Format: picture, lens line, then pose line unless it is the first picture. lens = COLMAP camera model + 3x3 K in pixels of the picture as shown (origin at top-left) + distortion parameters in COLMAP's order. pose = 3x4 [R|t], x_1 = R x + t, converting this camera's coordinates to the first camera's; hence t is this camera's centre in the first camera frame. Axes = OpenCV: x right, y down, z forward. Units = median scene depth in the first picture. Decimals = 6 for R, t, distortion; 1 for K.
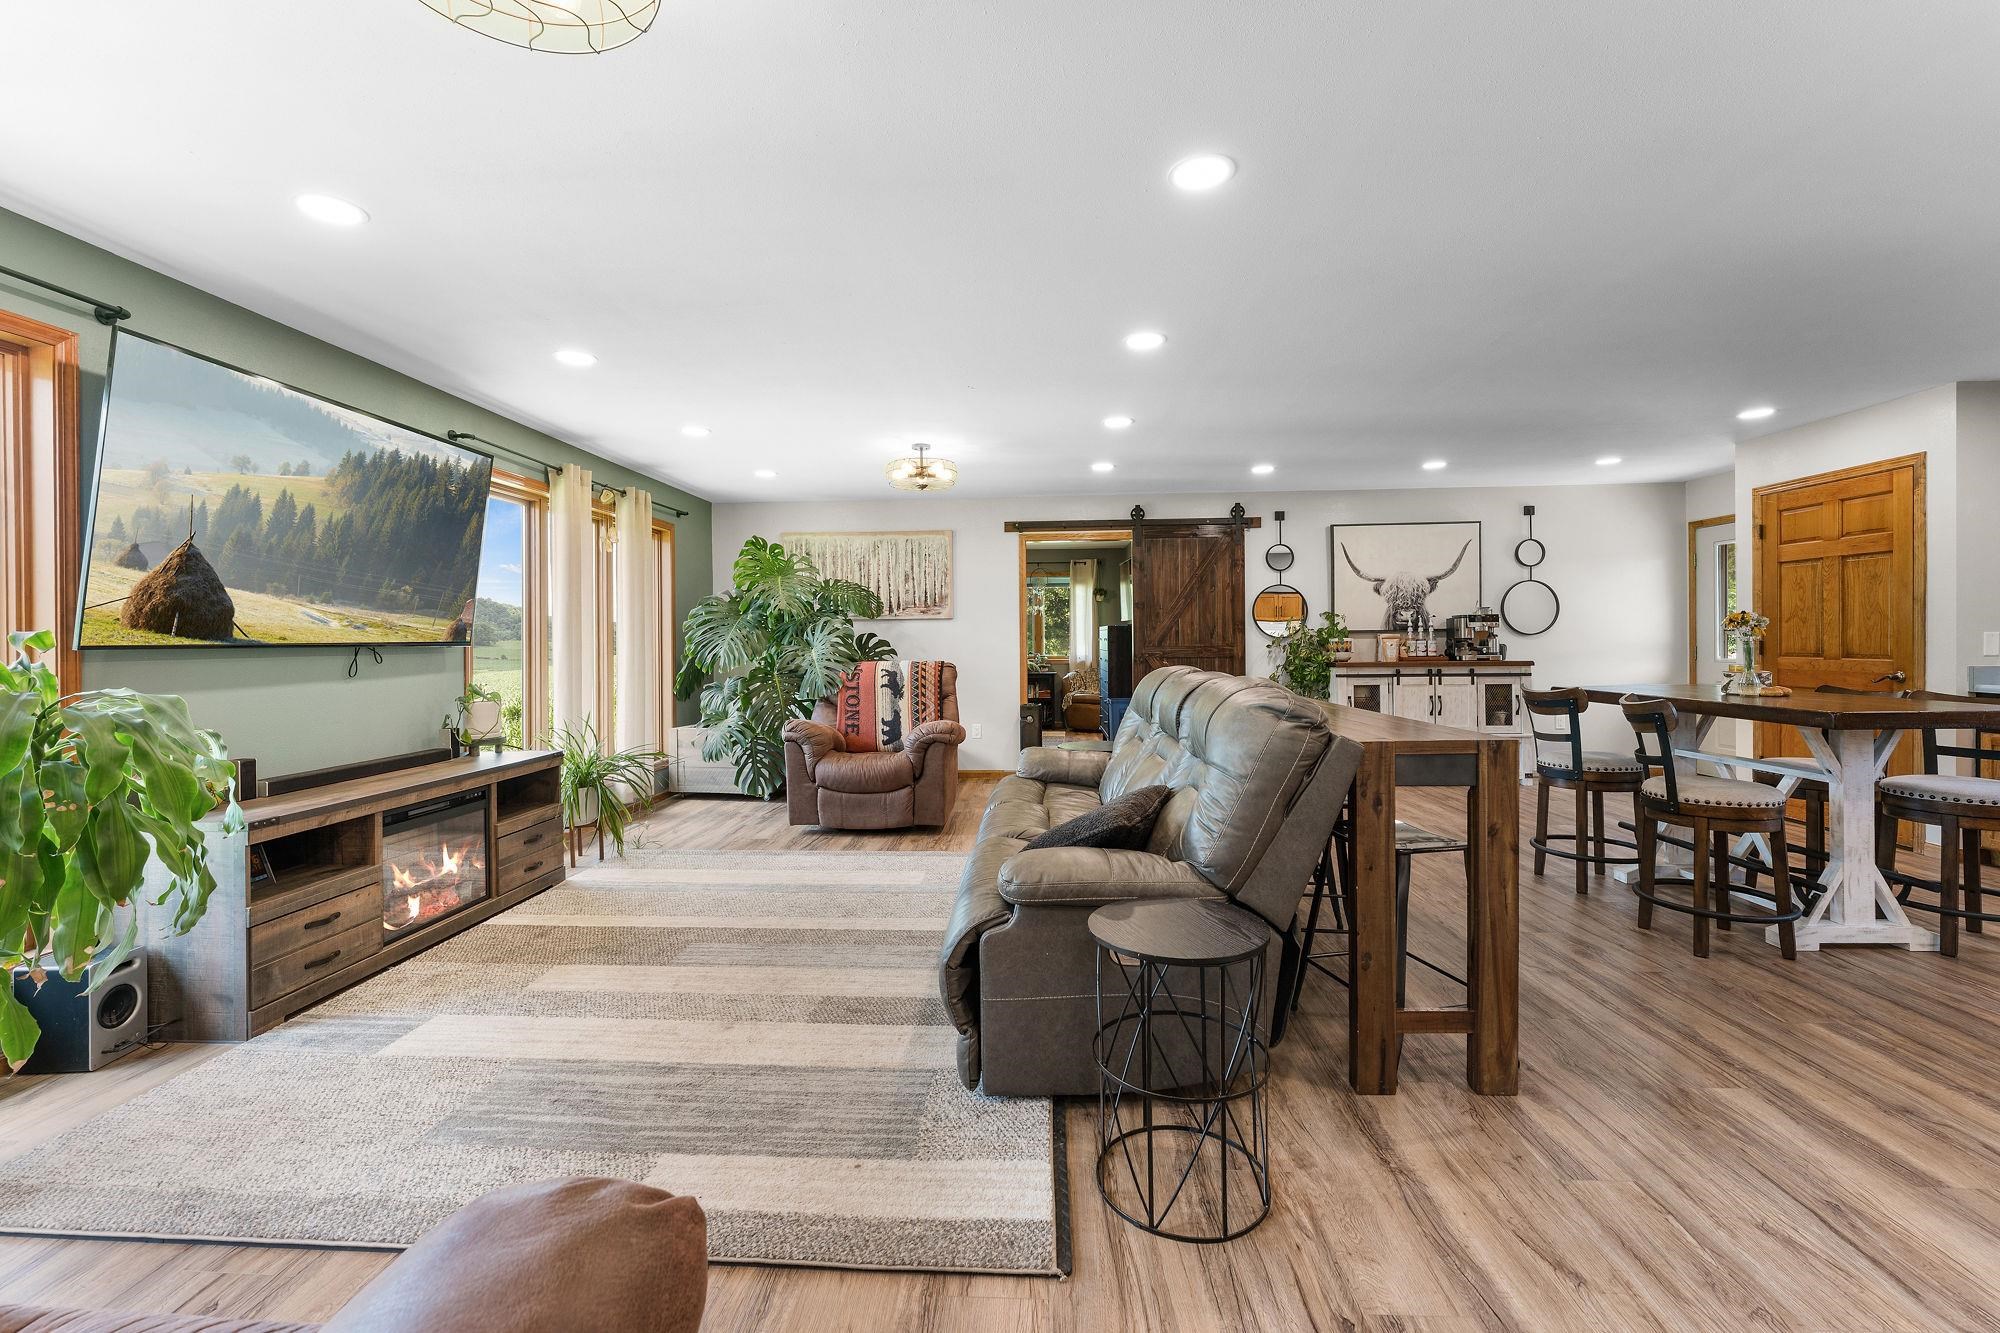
lens RADIAL K [[807.3, 0, 992.5], [0, 807.3, 647.1], [0, 0, 1]] dist [-0.002203, -0.000172]
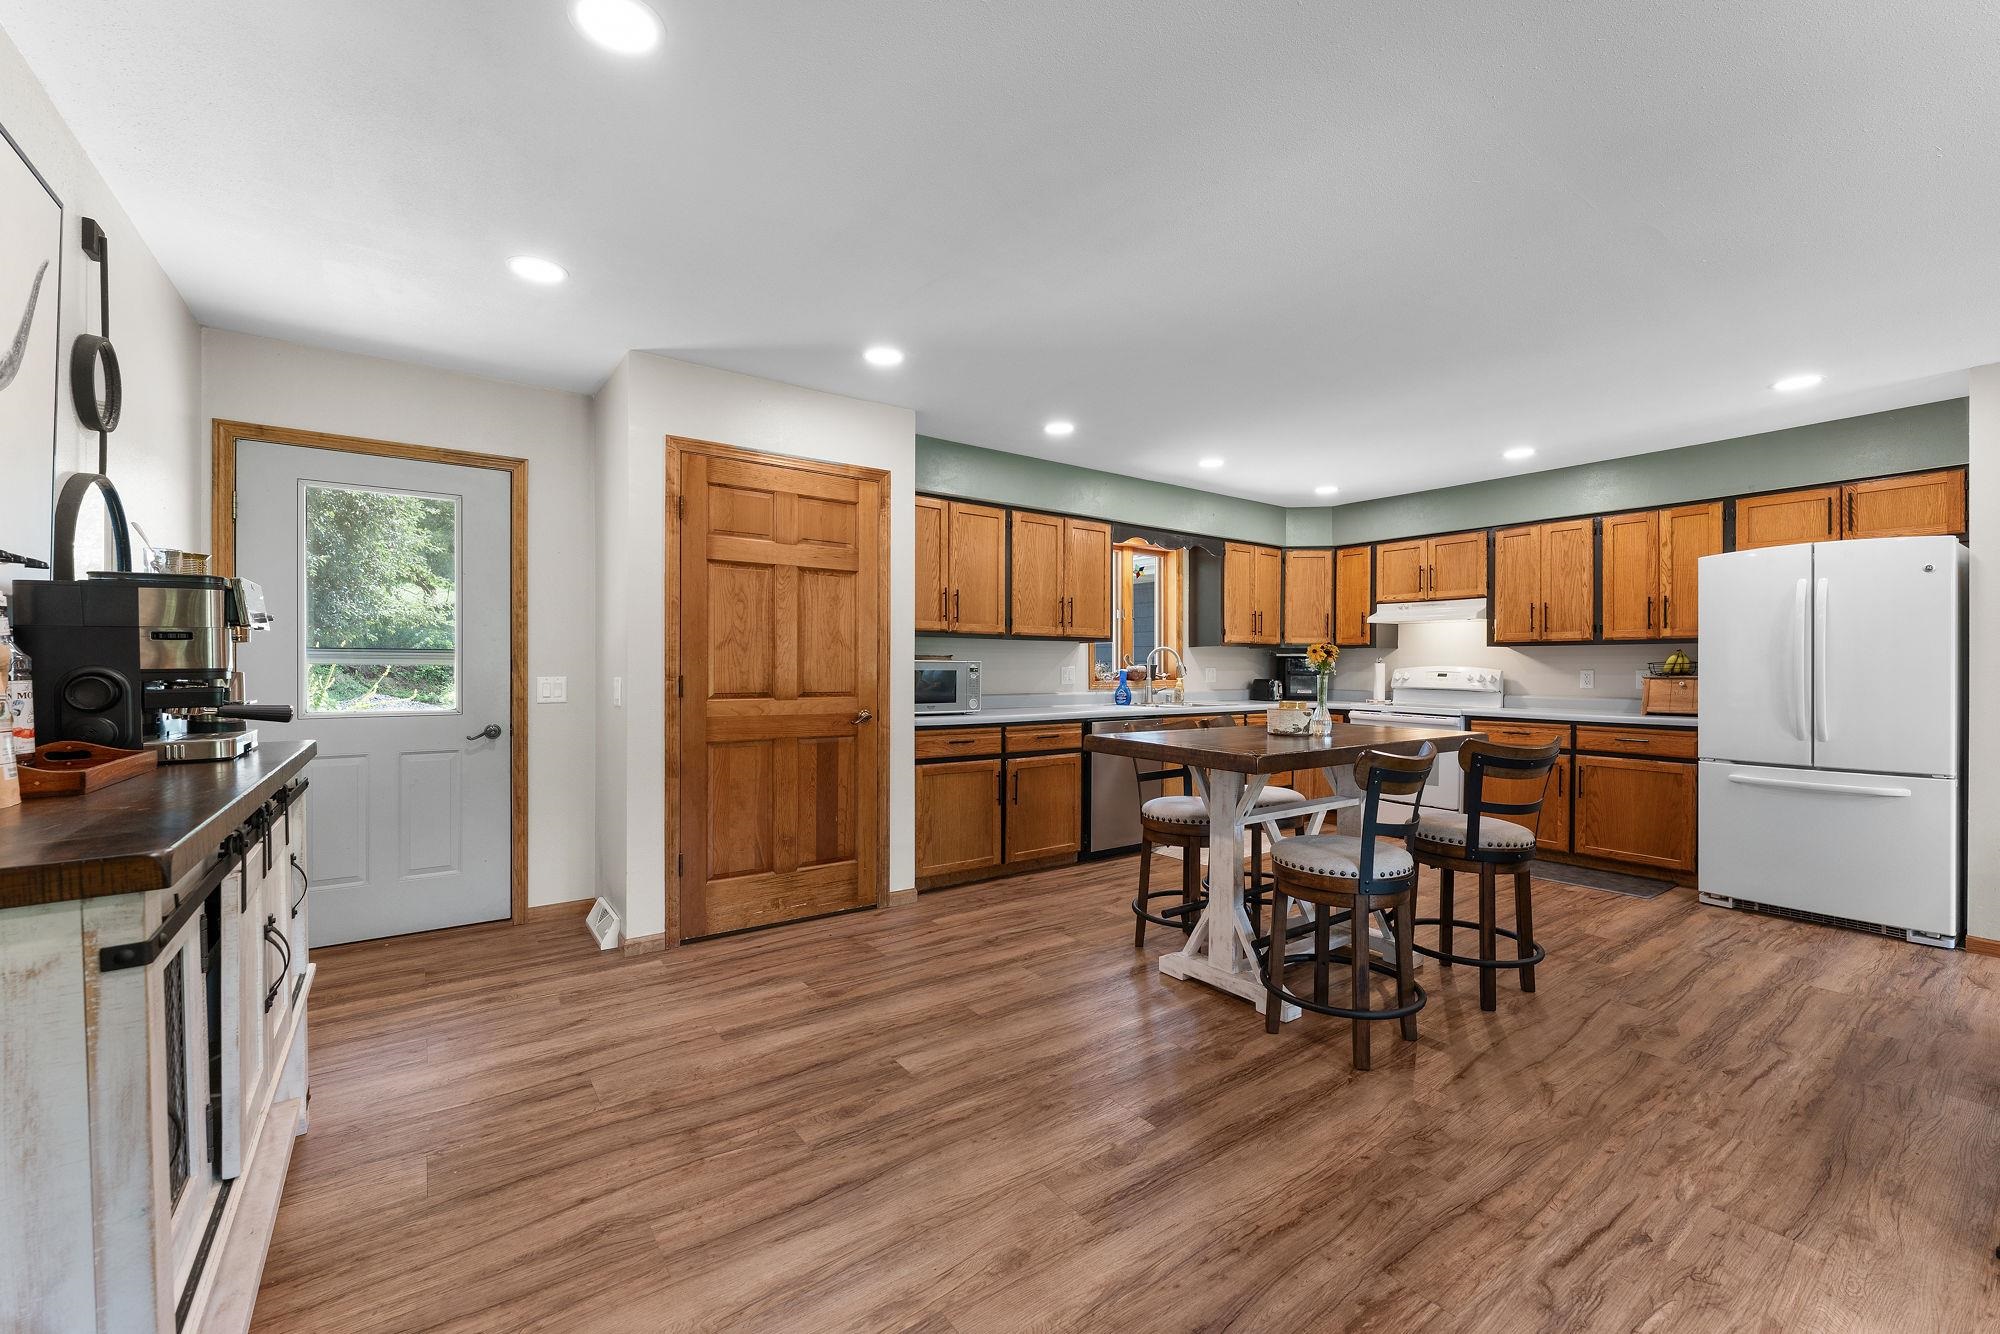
lens RADIAL K [[807.3, 0, 996.0], [0, 807.3, 670.0], [0, 0, 1]] dist [-0.002203, -0.000172]
pose [[-0.633018, 0.004194, 0.774126, 0.459481], [0.008753, 0.999960, 0.001740, -0.018209], [-0.774088, 0.007877, -0.633030, 1.883805]]
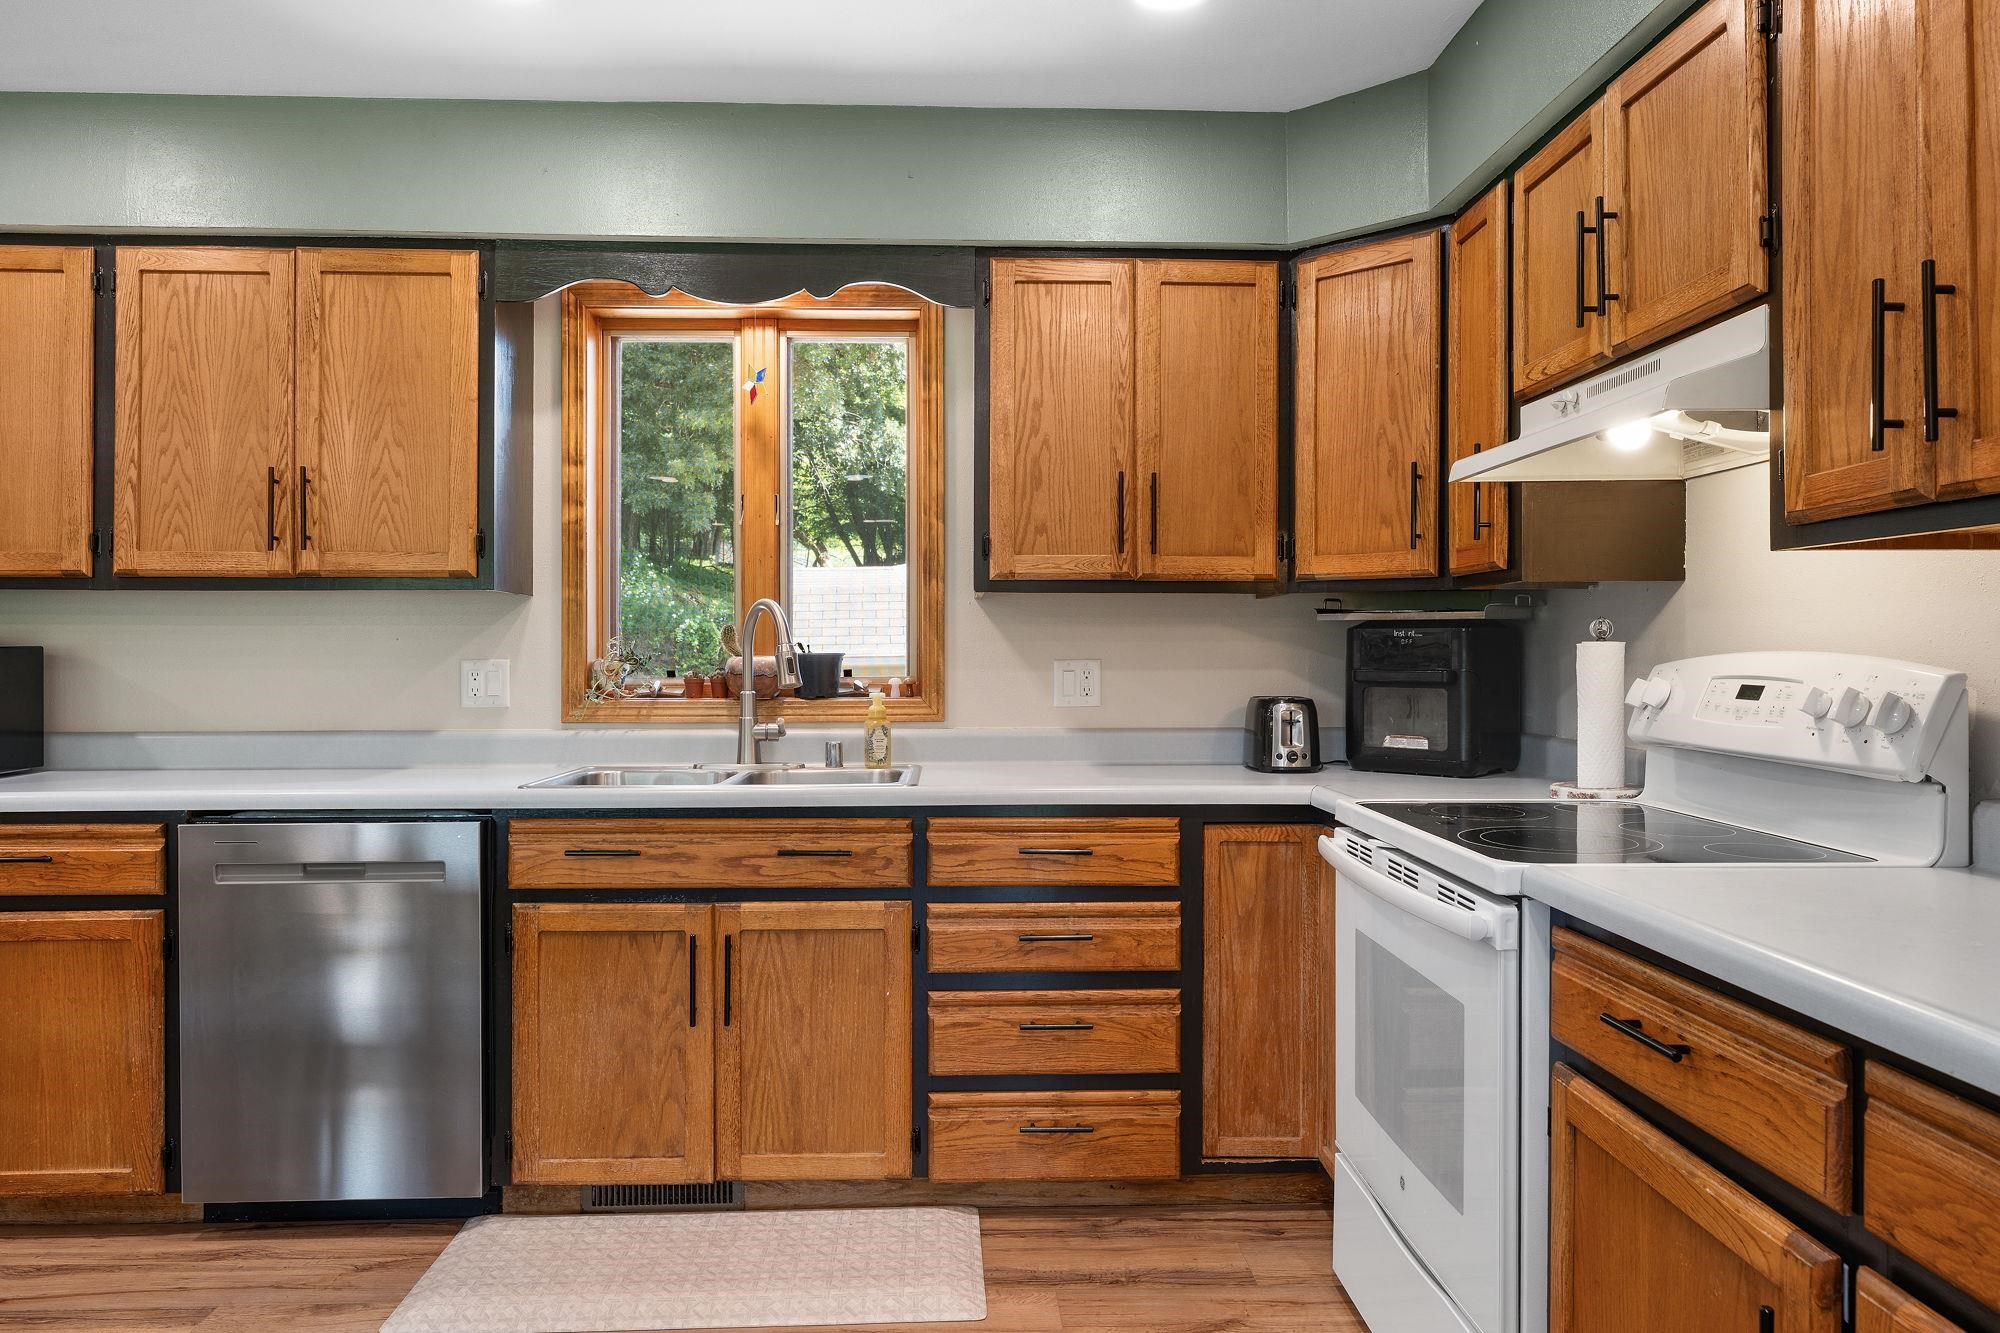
lens RADIAL K [[1353.1, 0, 998.0], [0, 1353.1, 653.4], [0, 0, 1]] dist [-0.001770, -0.001566]
pose [[-0.100899, 0.012948, 0.994812, 0.596100], [0.009838, 0.999879, -0.012016, -0.009922], [-0.994848, 0.008575, -0.101015, 0.427540]]
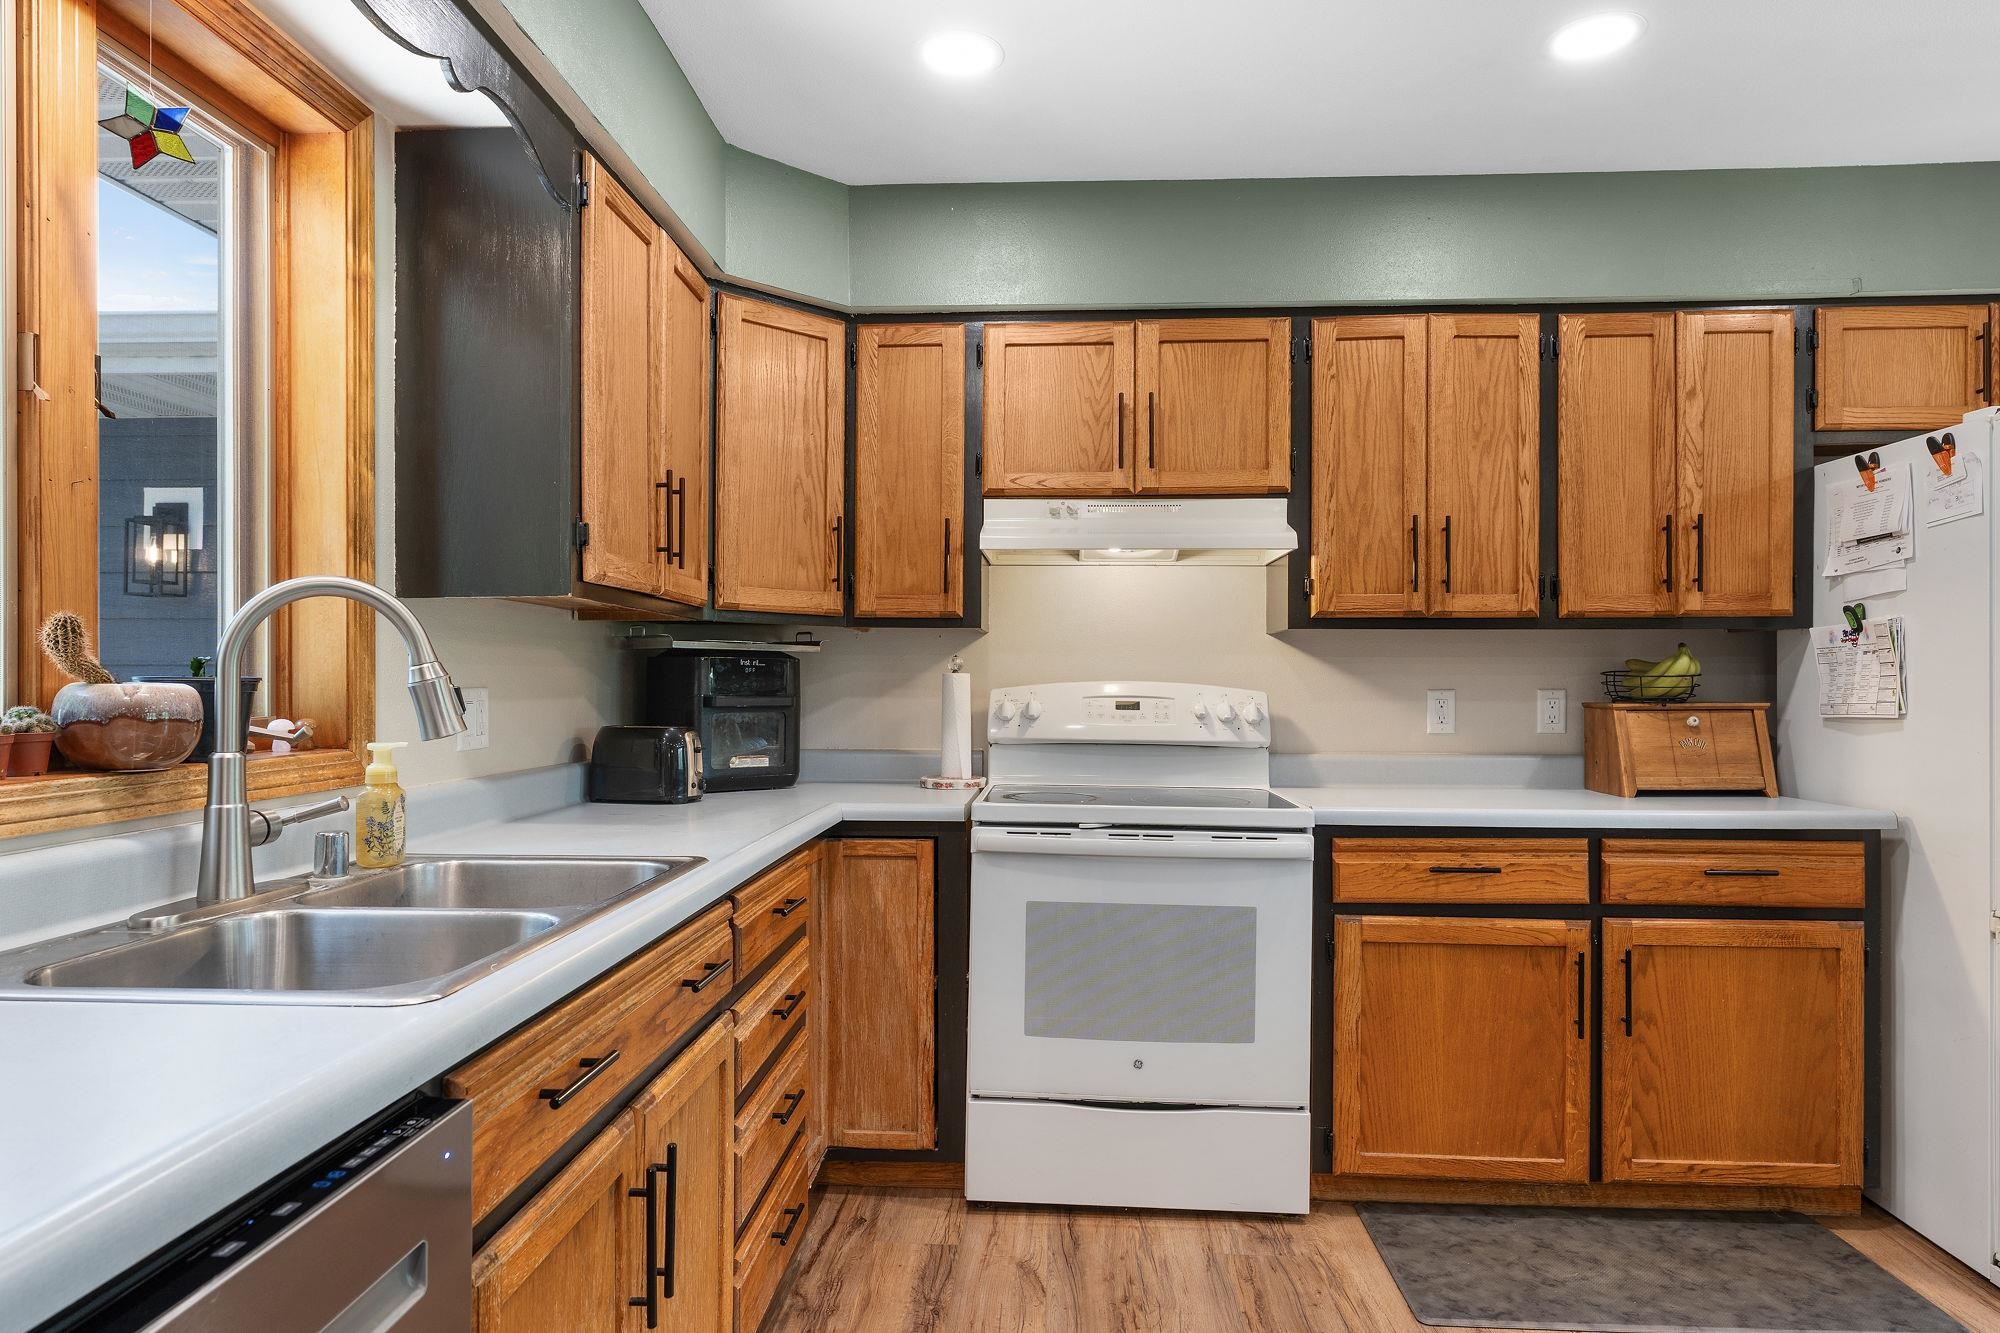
lens RADIAL K [[1165.6, 0, 998.9], [0, 1165.6, 674.8], [0, 0, 1]] dist [-0.003970, 0.001790]
pose [[-0.999910, 0.008817, -0.010066, 1.328323], [0.008805, 0.999960, 0.001280, -0.022658], [0.010077, 0.001192, -0.999949, 0.947575]]
